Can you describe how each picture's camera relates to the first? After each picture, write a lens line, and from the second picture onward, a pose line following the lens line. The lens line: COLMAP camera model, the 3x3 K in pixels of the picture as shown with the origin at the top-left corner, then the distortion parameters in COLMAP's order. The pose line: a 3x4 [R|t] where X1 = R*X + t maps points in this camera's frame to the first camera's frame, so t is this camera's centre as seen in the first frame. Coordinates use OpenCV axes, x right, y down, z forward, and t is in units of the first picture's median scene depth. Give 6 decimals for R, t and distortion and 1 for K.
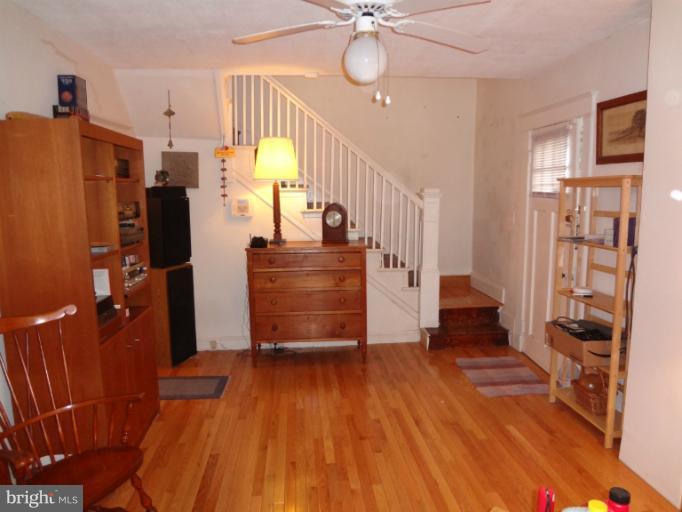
lens RADIAL K [[514.5, 0, 341.0], [0, 514.5, 256.0], [0, 0, 1]] dist [-0.044043, 0.011153]
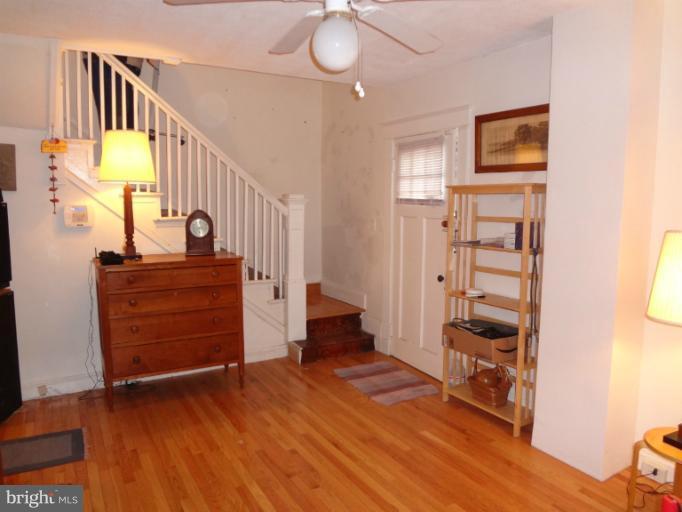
lens RADIAL K [[514.5, 0, 341.0], [0, 514.5, 256.0], [0, 0, 1]] dist [-0.044043, 0.011153]
pose [[0.907461, -0.037306, 0.418476, -0.167839], [0.043551, 0.999037, -0.005378, -0.009483], [-0.417873, 0.023106, 0.908212, 0.111940]]
